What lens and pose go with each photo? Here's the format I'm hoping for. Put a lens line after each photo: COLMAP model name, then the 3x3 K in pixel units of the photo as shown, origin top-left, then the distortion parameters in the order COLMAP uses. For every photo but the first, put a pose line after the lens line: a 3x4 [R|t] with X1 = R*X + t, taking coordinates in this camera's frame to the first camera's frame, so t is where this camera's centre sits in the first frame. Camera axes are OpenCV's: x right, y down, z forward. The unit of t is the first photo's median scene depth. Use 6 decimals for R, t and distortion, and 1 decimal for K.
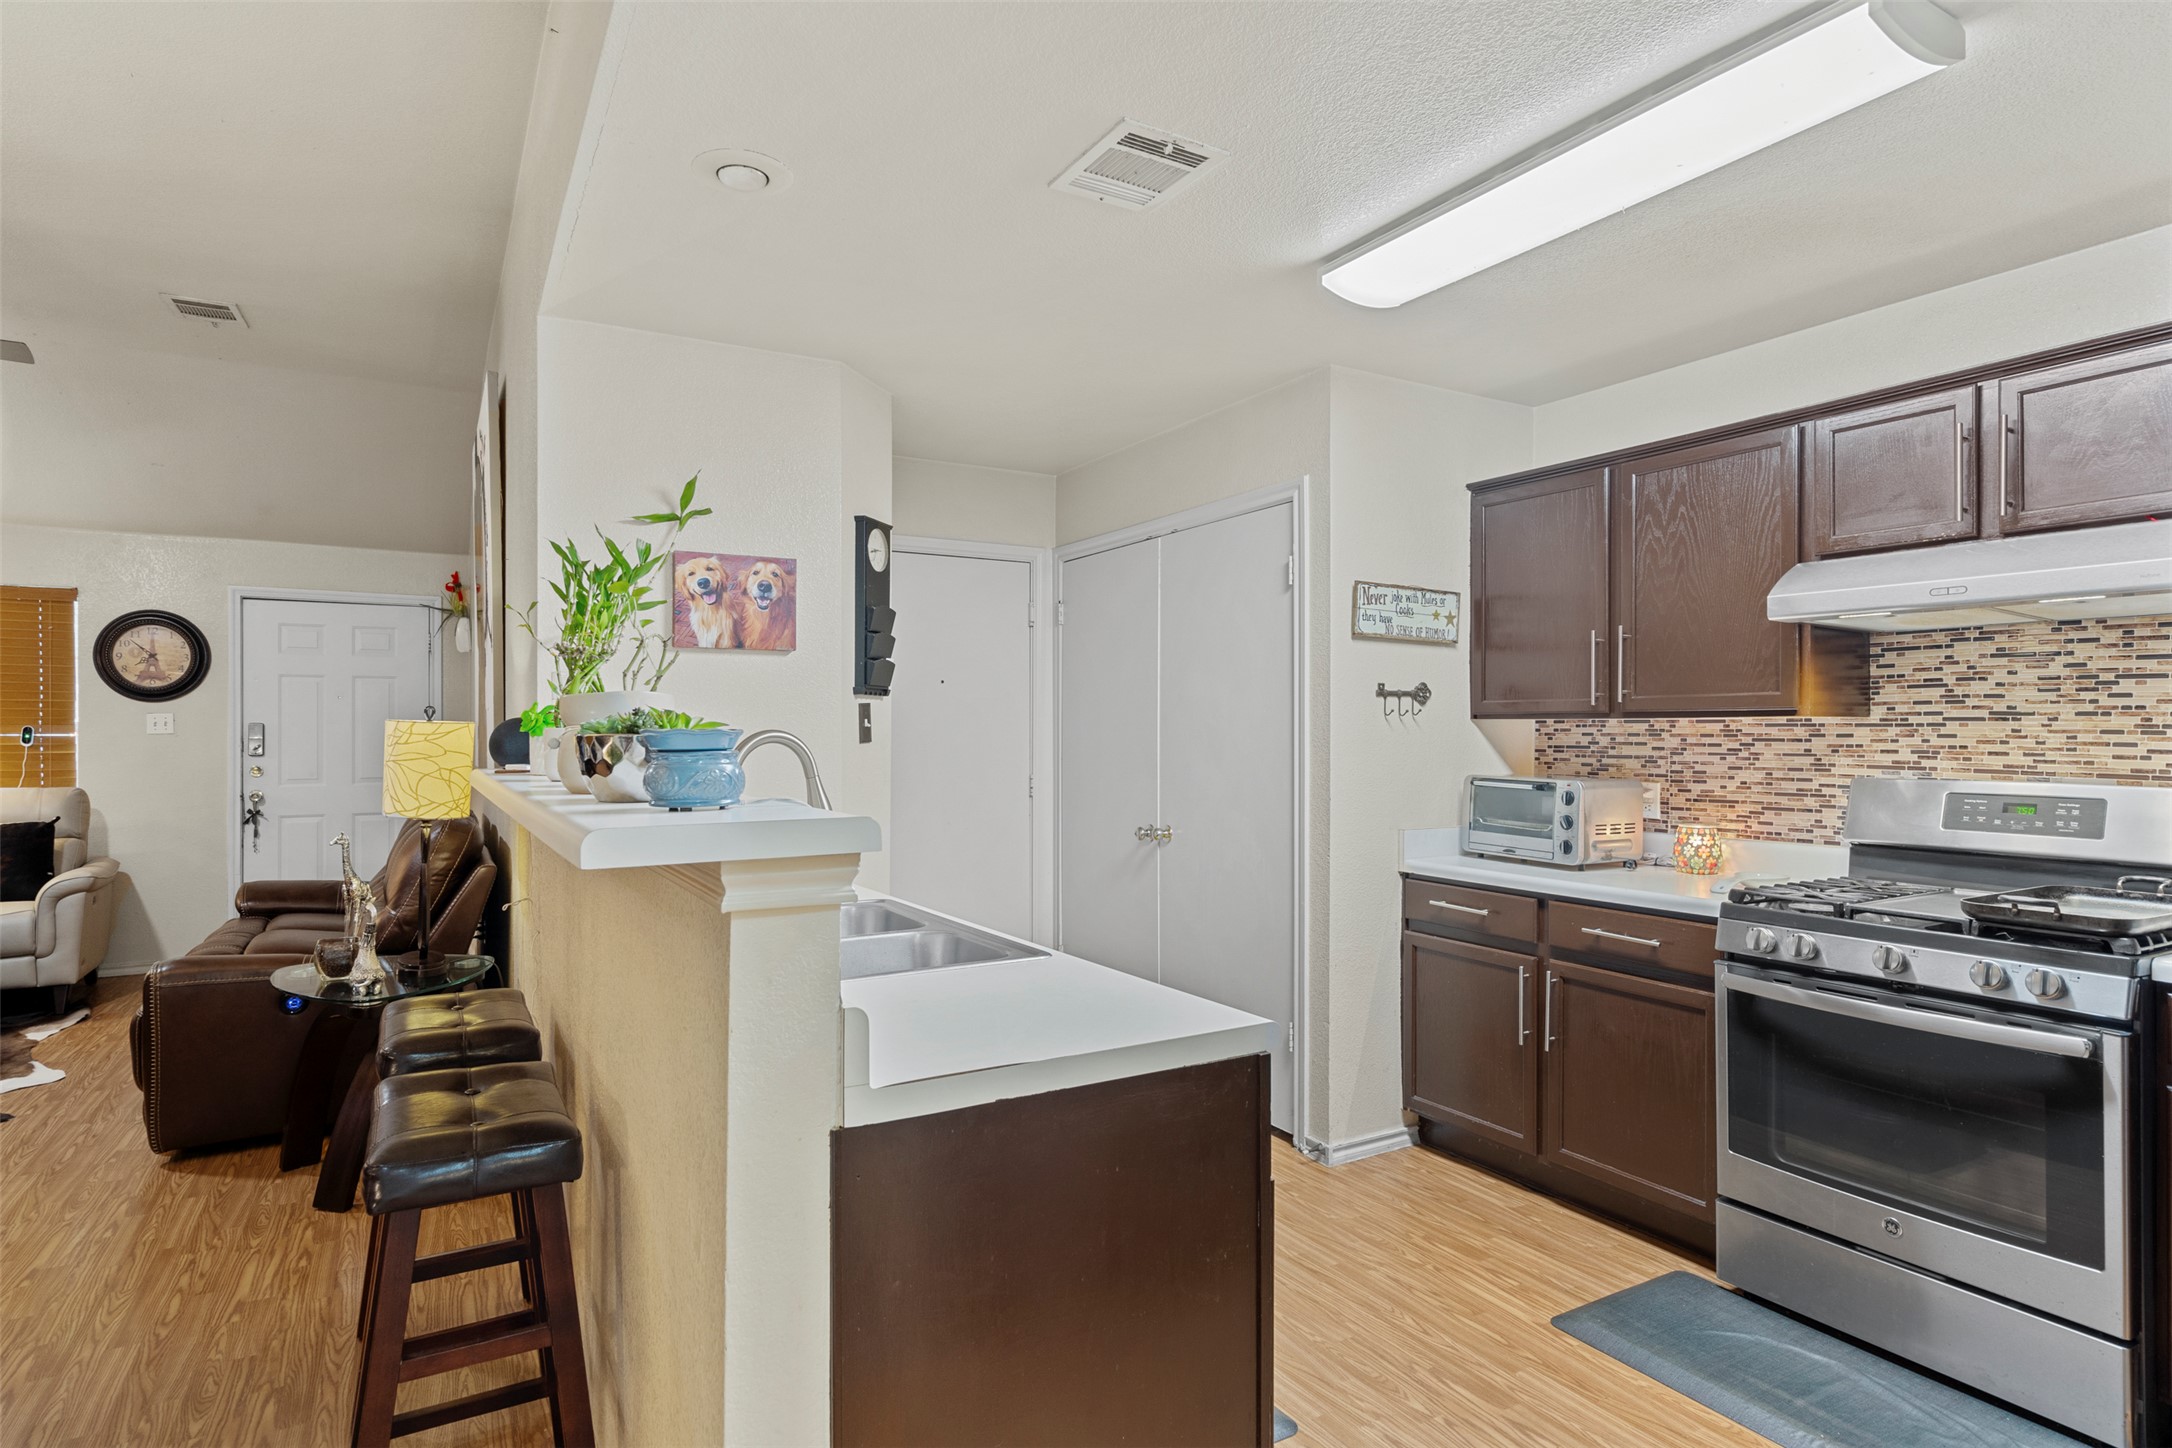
lens RADIAL K [[1201.8, 0, 1087.7], [0, 1201.8, 745.9], [0, 0, 1]] dist [0.052738, 0.000142]
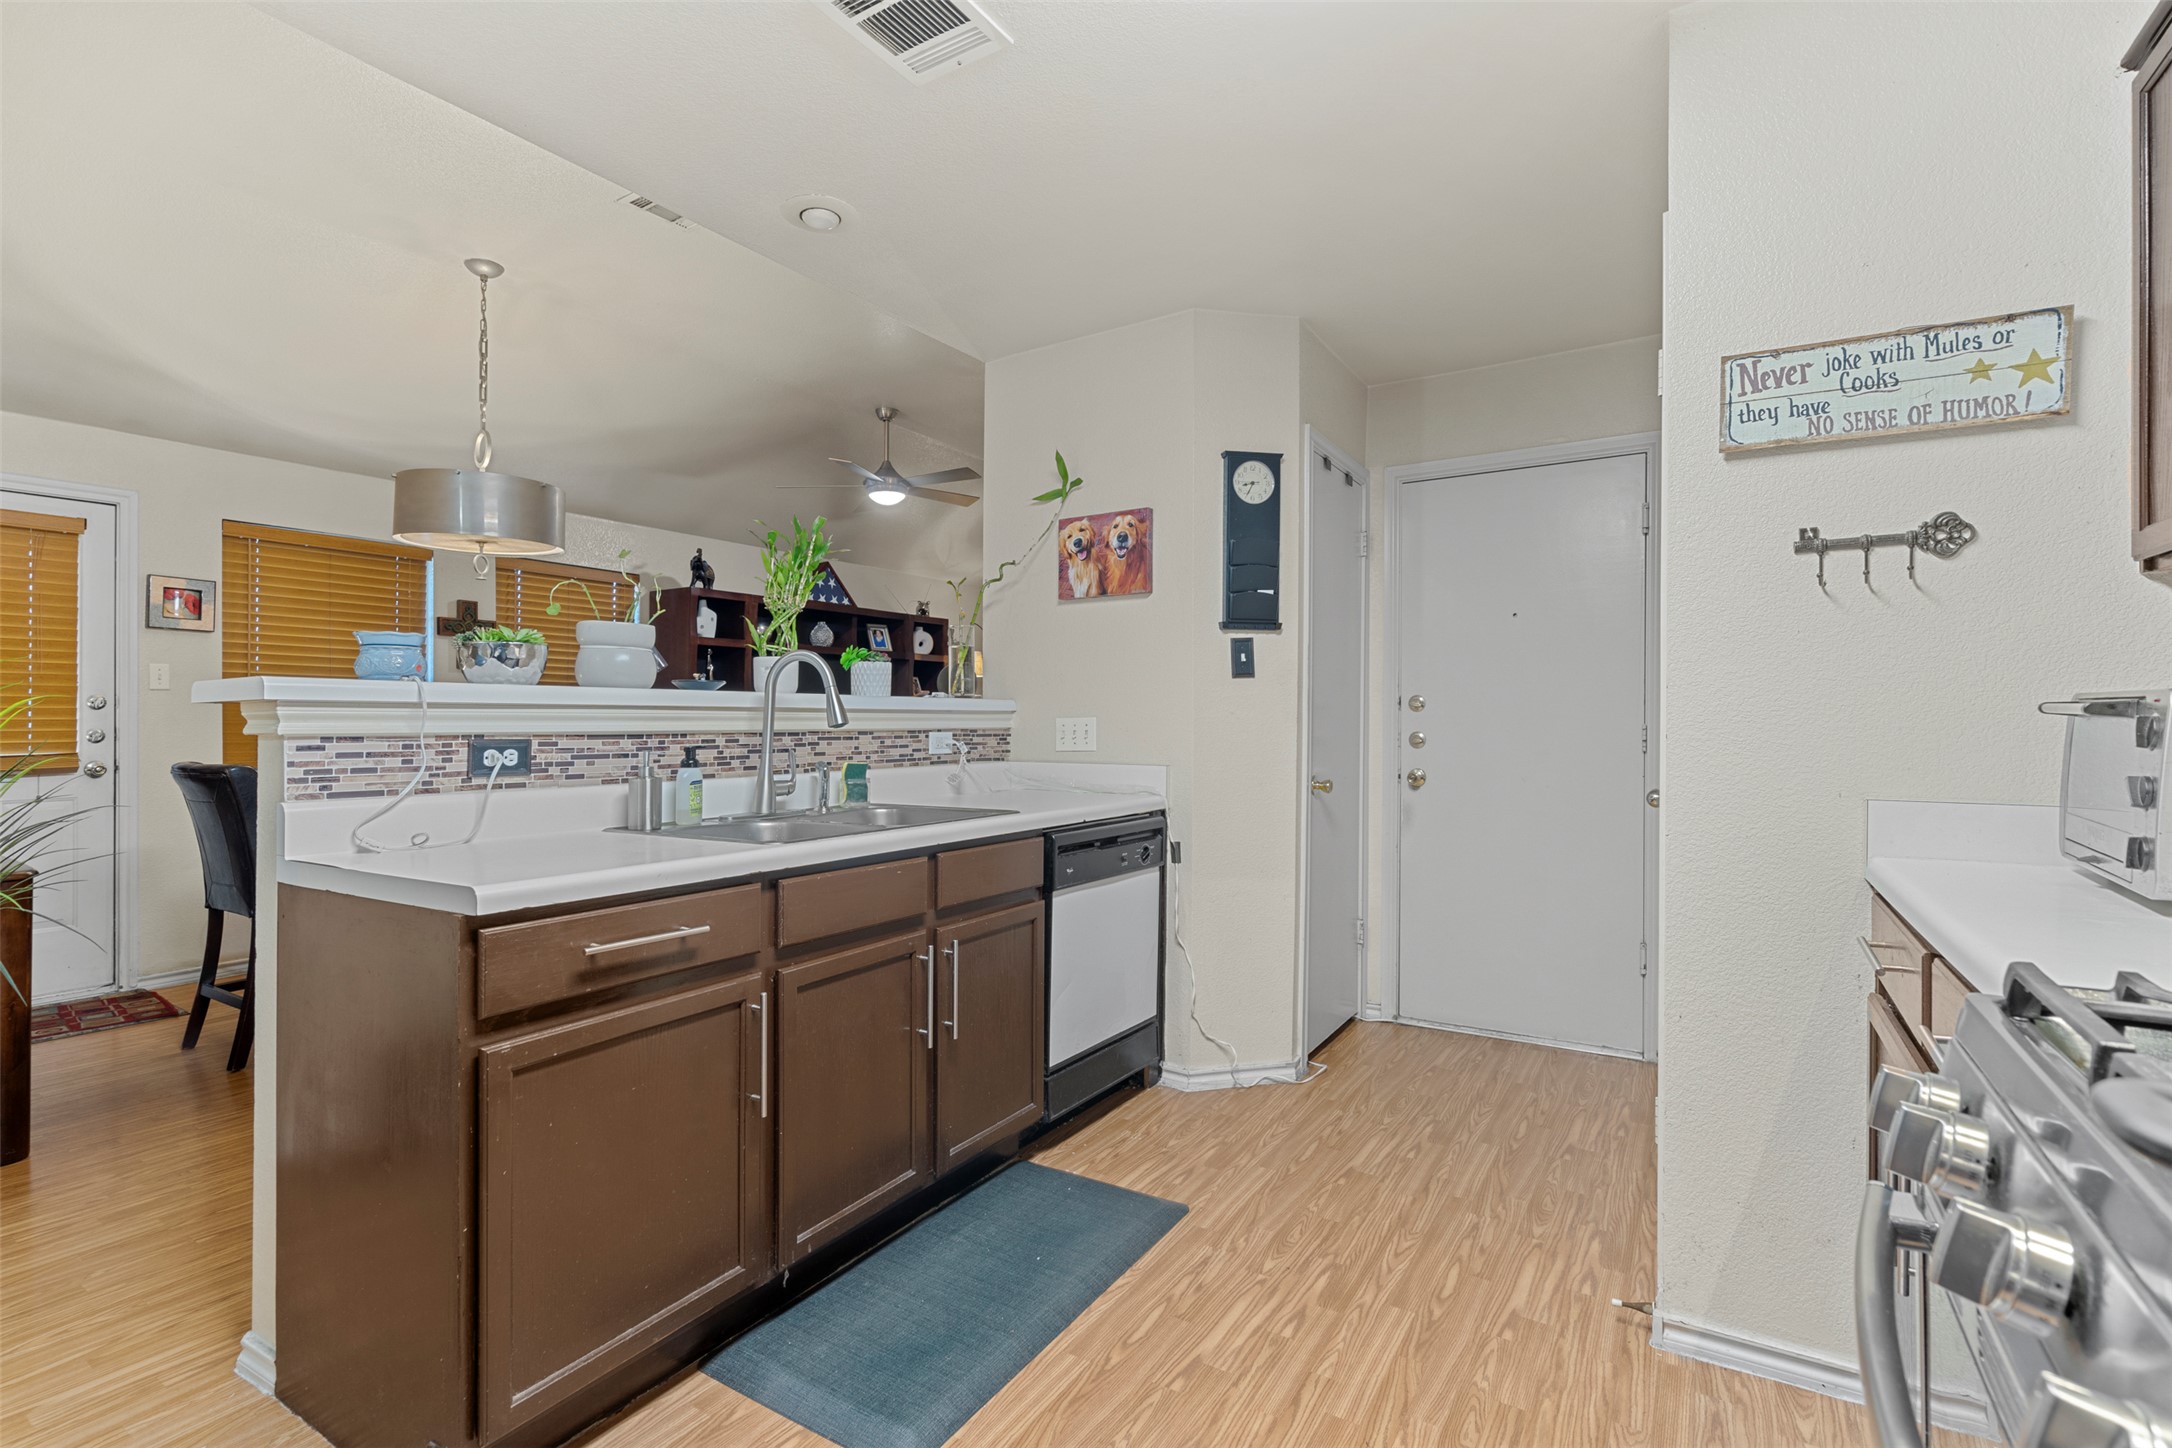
lens RADIAL K [[1000.5, 0, 1086.0], [0, 1000.5, 724.0], [0, 0, 1]] dist [0.026437, 0.000228]
pose [[0.485166, -0.000336, -0.874422, 0.516091], [-0.004966, 0.999983, -0.003140, 0.042359], [0.874408, 0.005866, 0.485156, 0.519065]]
